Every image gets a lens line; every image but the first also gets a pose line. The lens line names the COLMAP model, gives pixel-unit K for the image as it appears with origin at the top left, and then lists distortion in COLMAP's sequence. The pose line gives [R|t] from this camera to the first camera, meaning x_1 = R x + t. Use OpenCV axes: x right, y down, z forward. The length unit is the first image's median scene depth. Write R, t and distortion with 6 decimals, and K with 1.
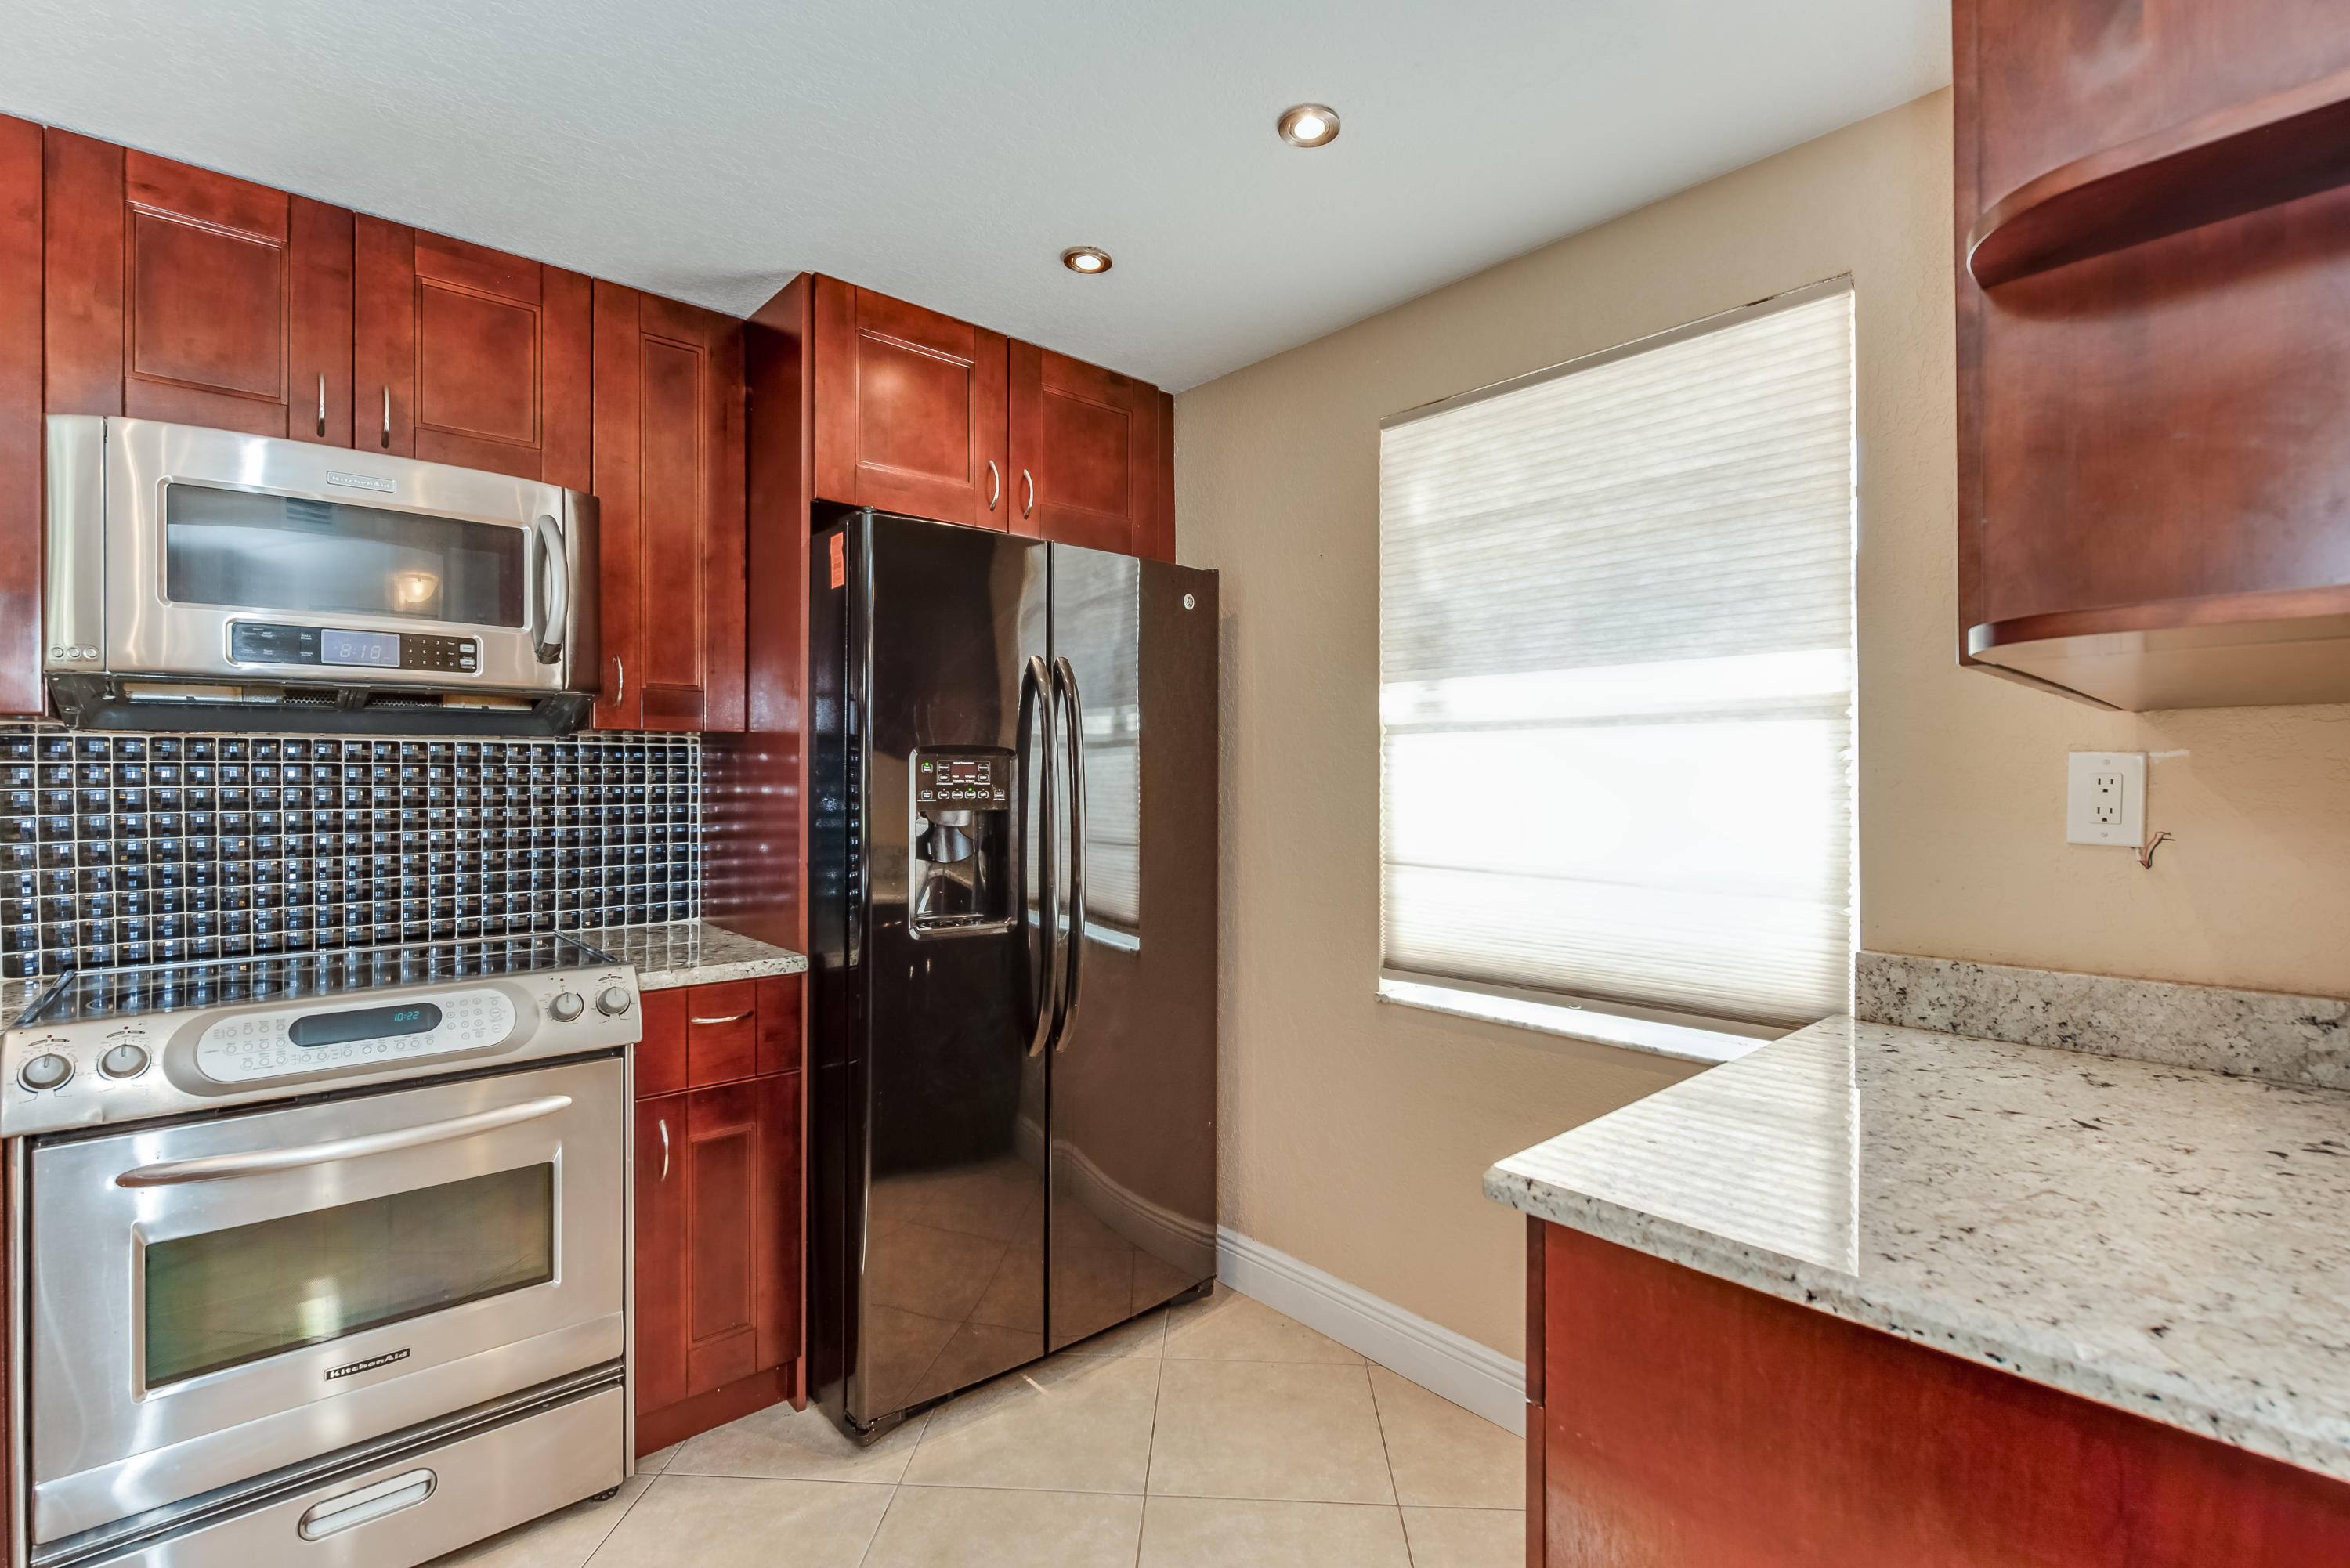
lens RADIAL K [[1050.8, 0, 1171.8], [0, 1050.8, 779.4], [0, 0, 1]] dist [-0.000116, 0.000009]
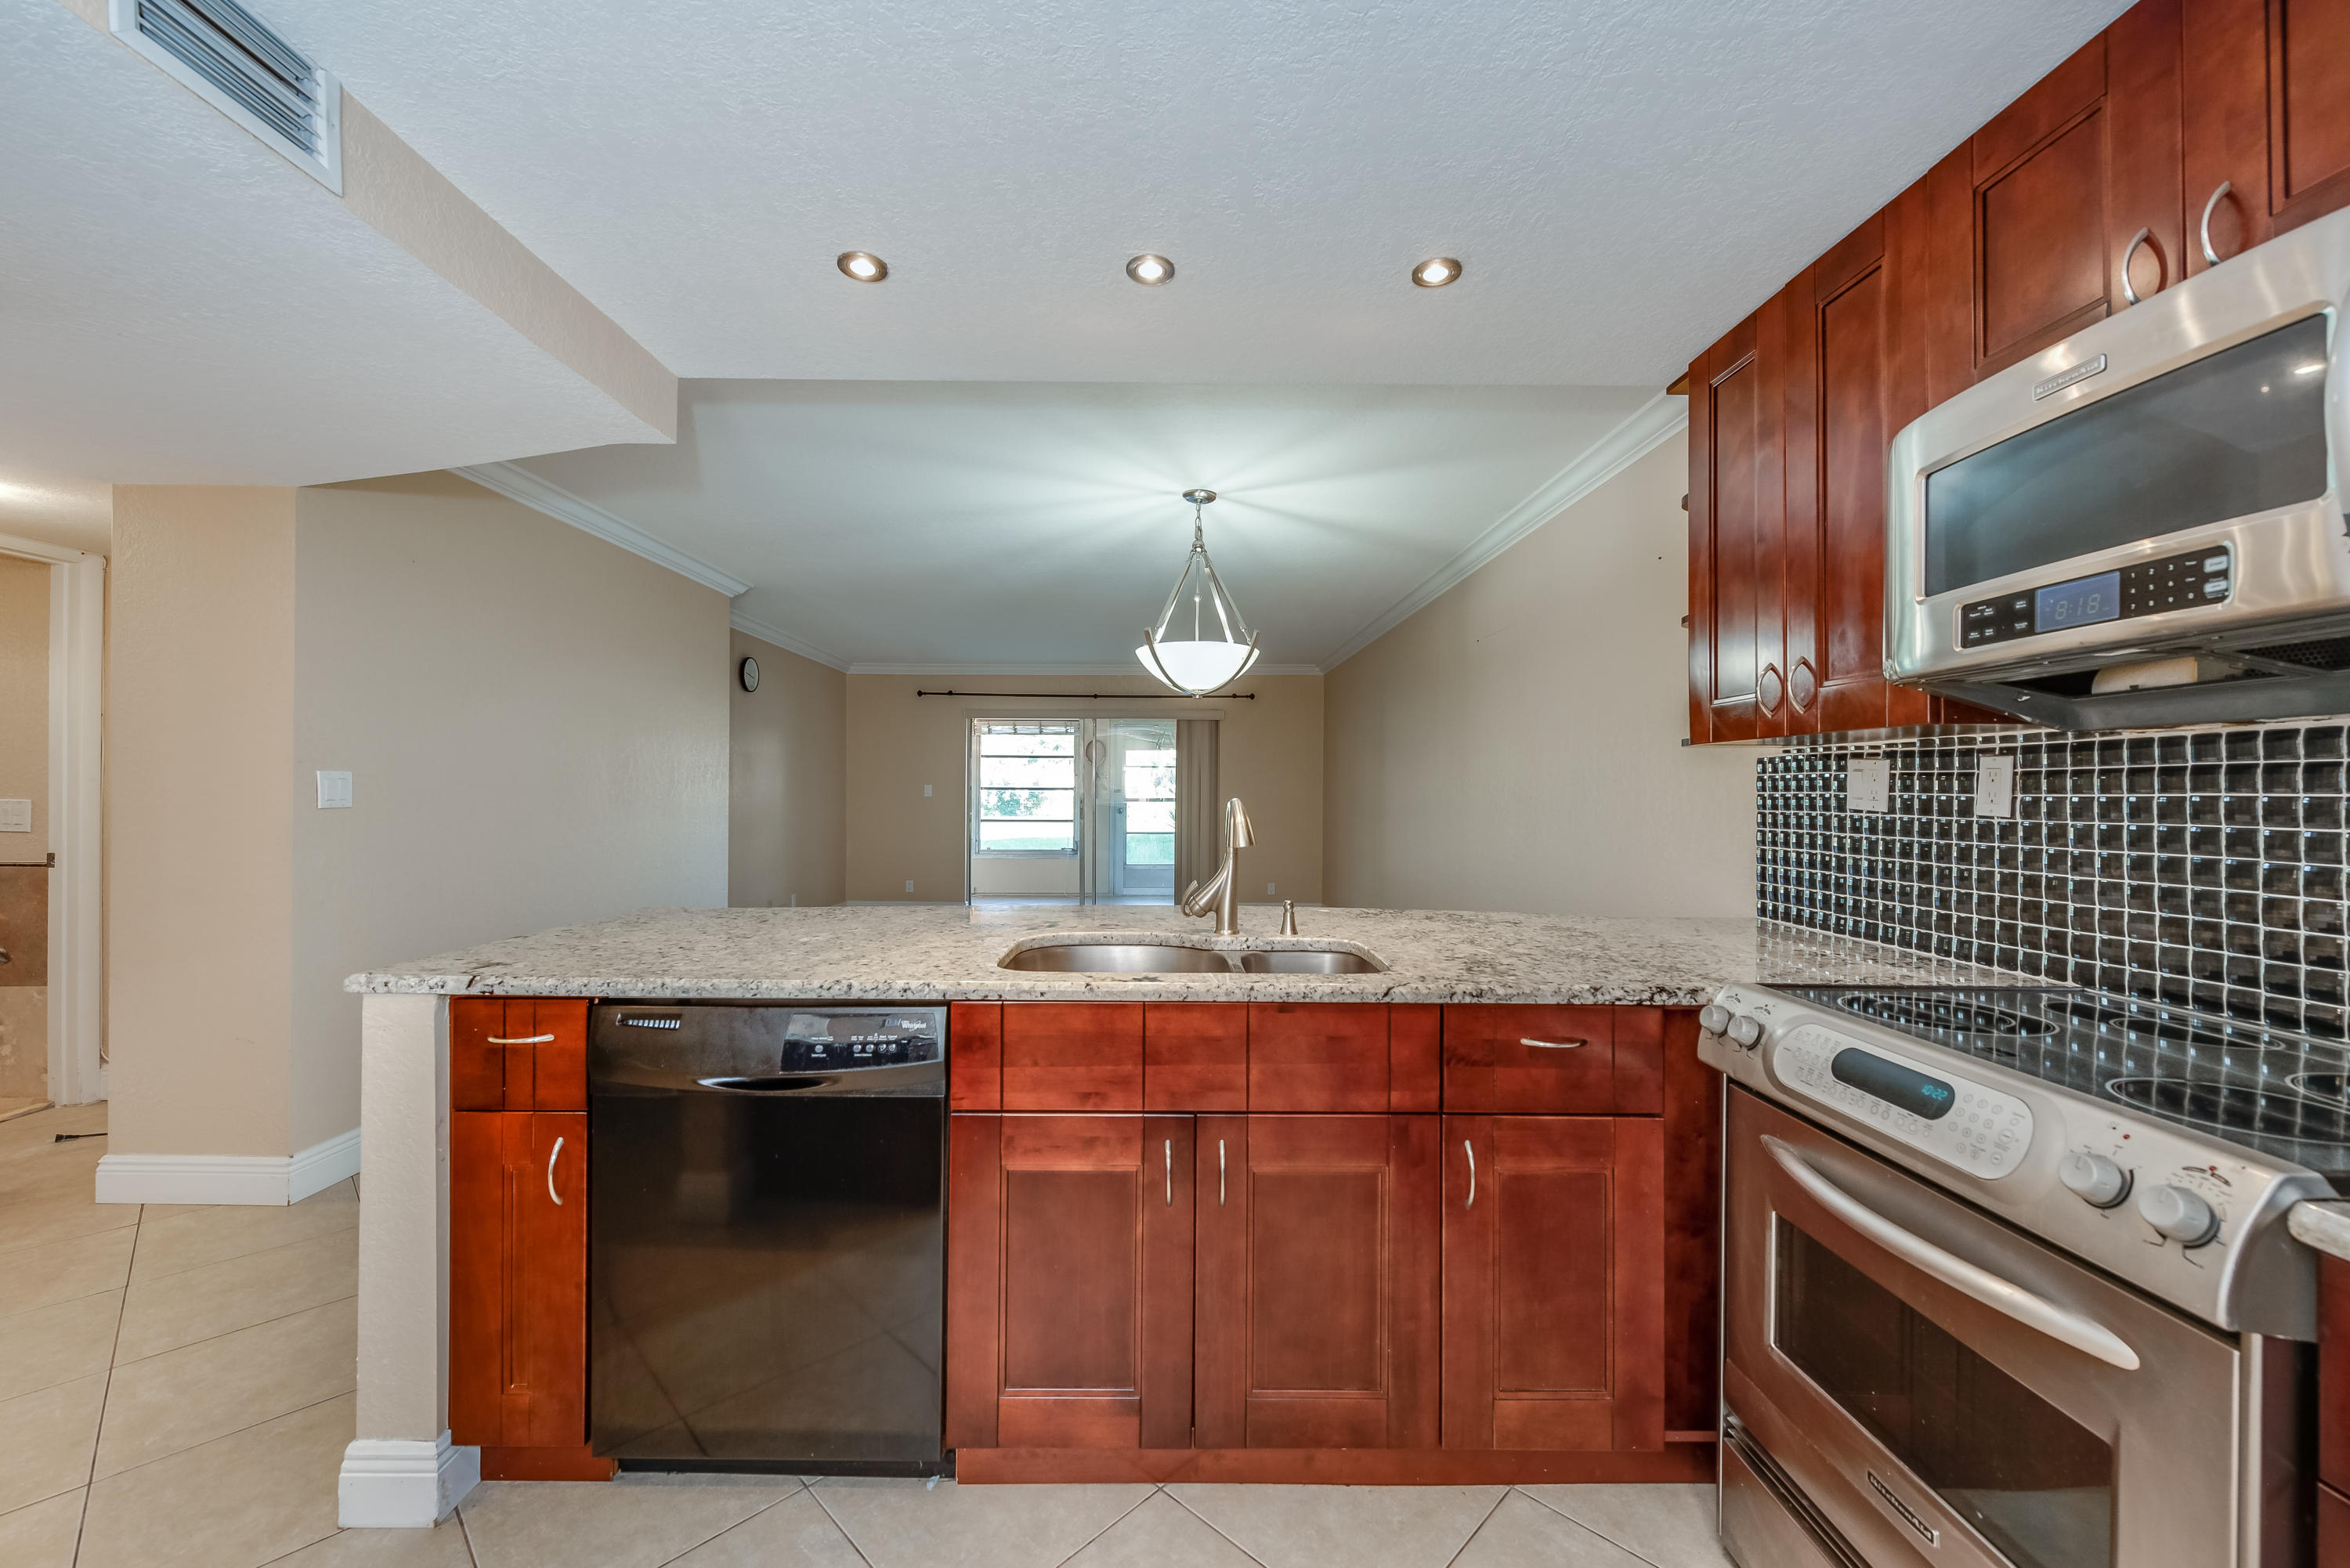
lens RADIAL K [[922.7, 0, 1162.5], [0, 922.7, 778.7], [0, 0, 1]] dist [0.002787, -0.000669]
pose [[-0.657173, -0.011330, -0.753655, 0.111187], [-0.005587, 0.999933, -0.010160, 0.006499], [0.753719, -0.002466, -0.657192, 0.811796]]
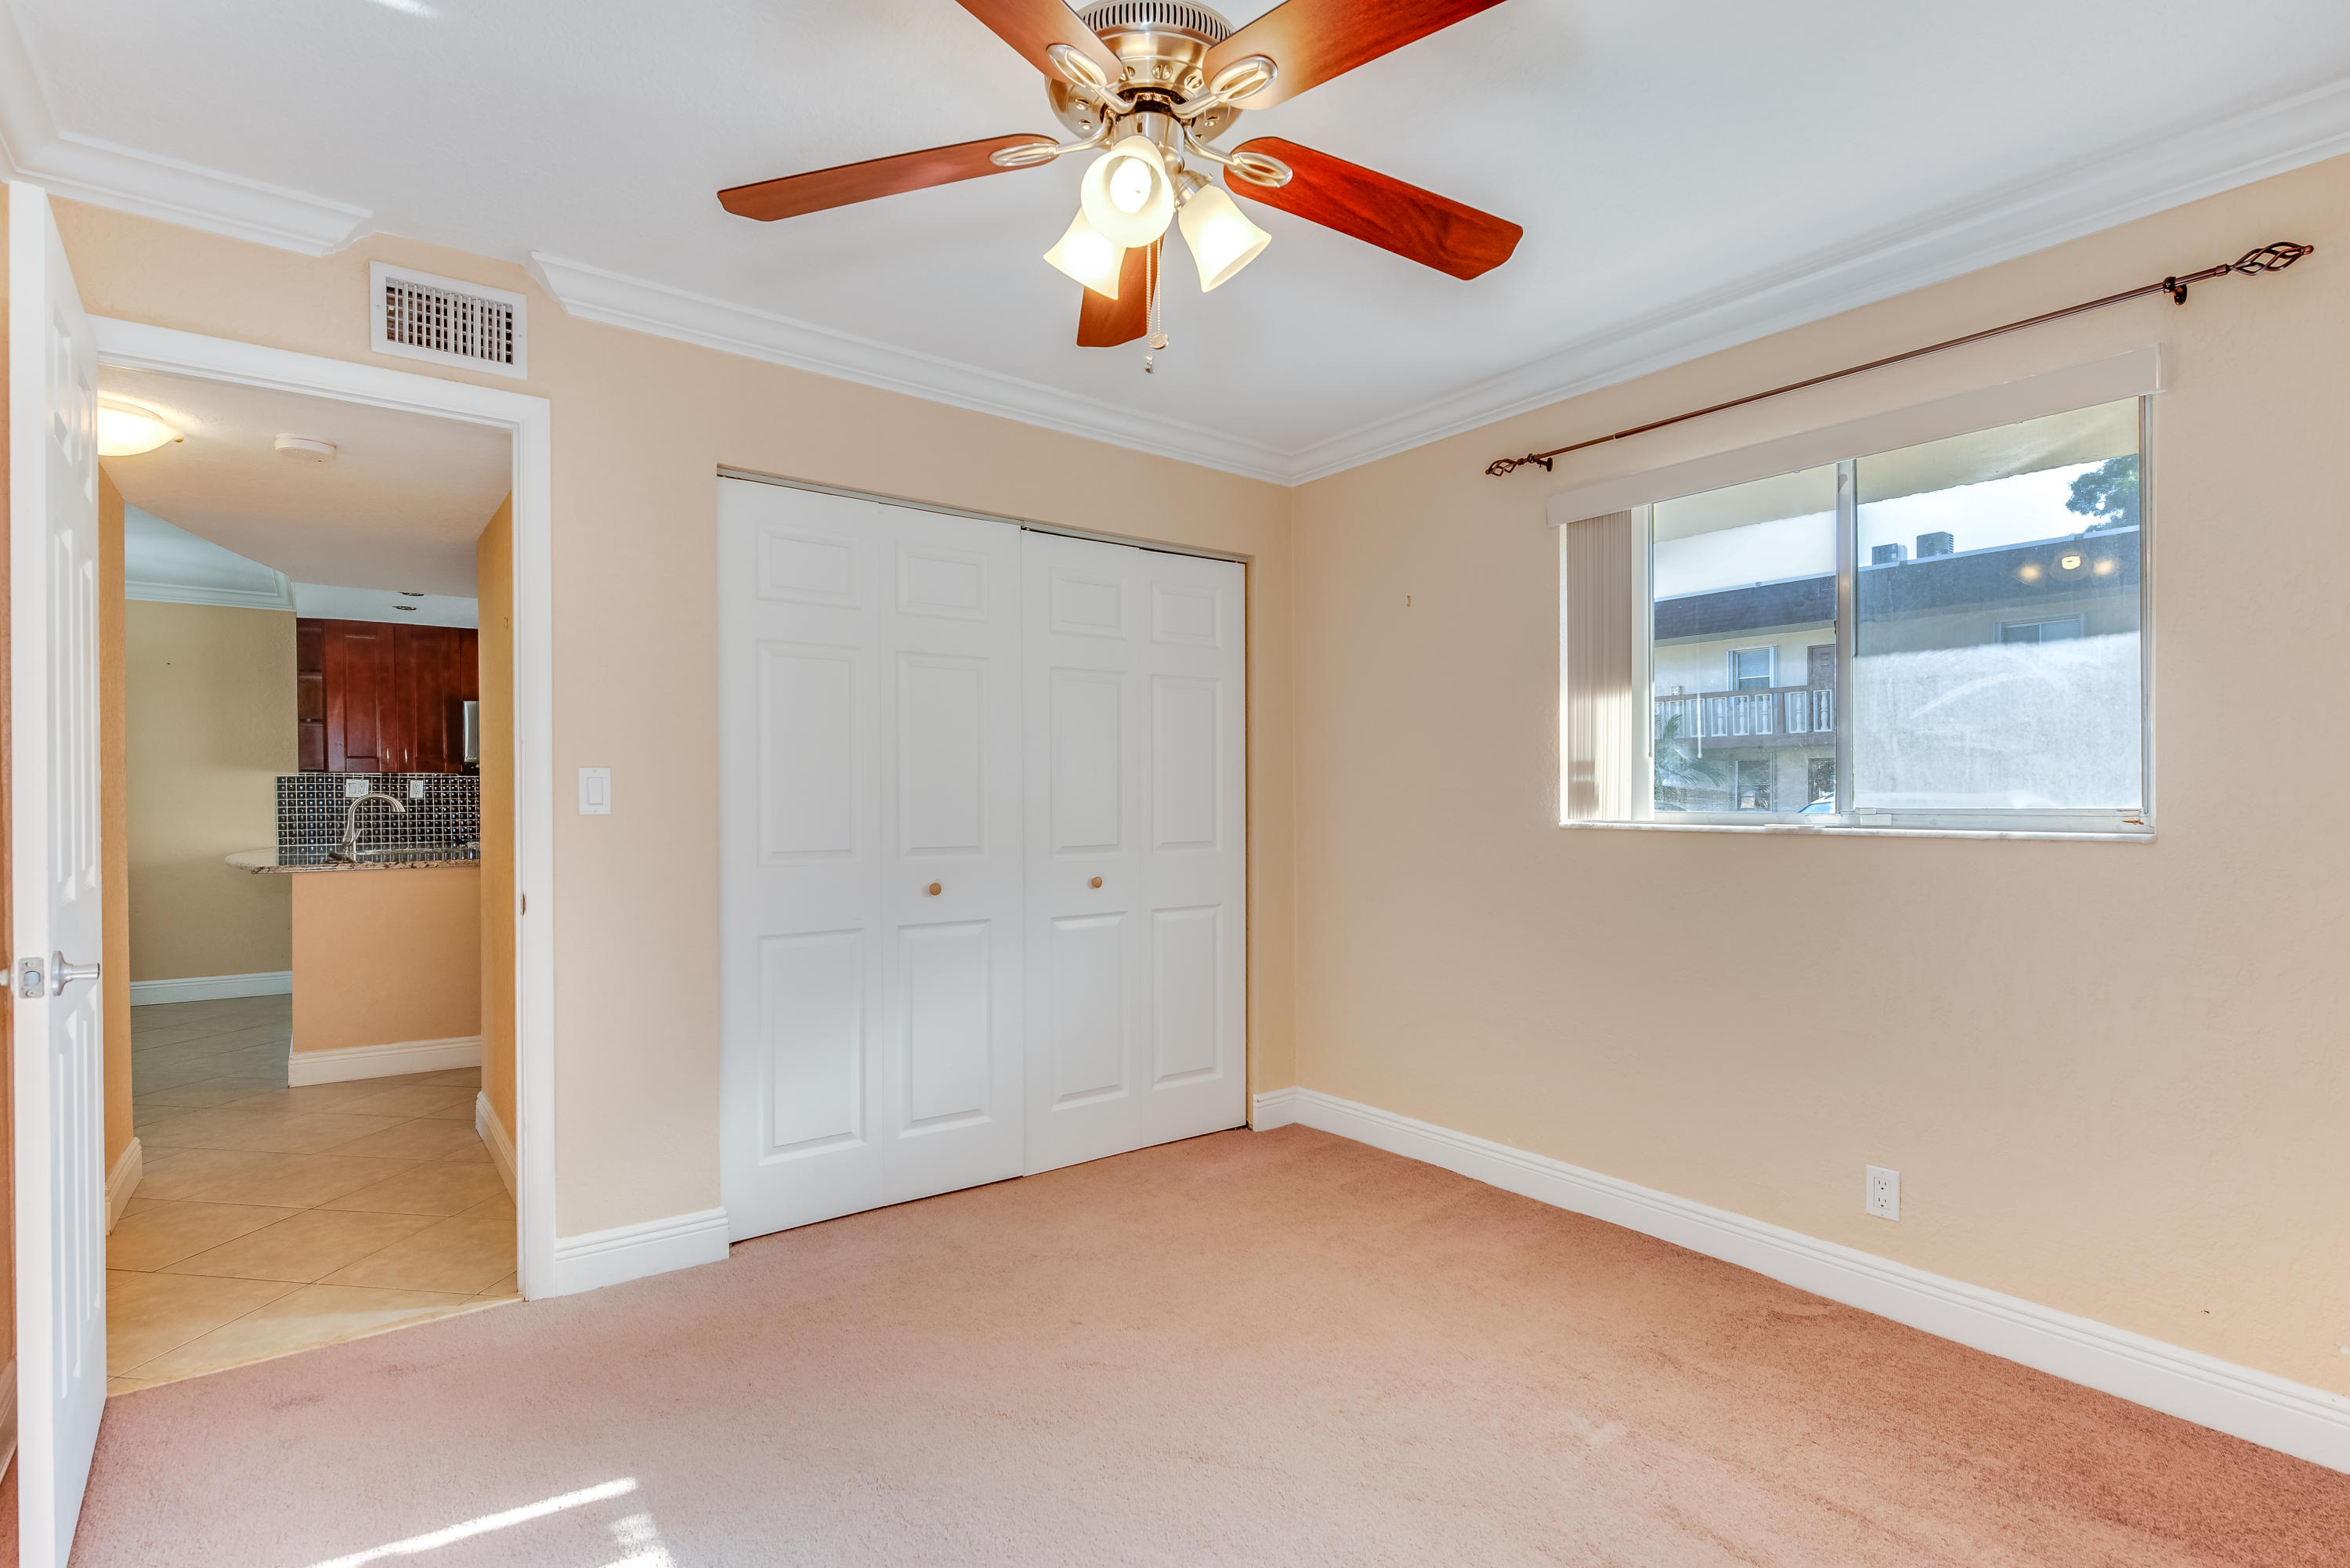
lens RADIAL K [[1117.6, 0, 1162.6], [0, 1117.6, 804.4], [0, 0, 1]] dist [-0.000717, 0.000078]
pose [[0.996353, -0.001180, -0.085321, 1.609711], [0.001943, 0.999959, 0.008854, 0.022662], [0.085307, -0.008987, 0.996314, -2.475151]]
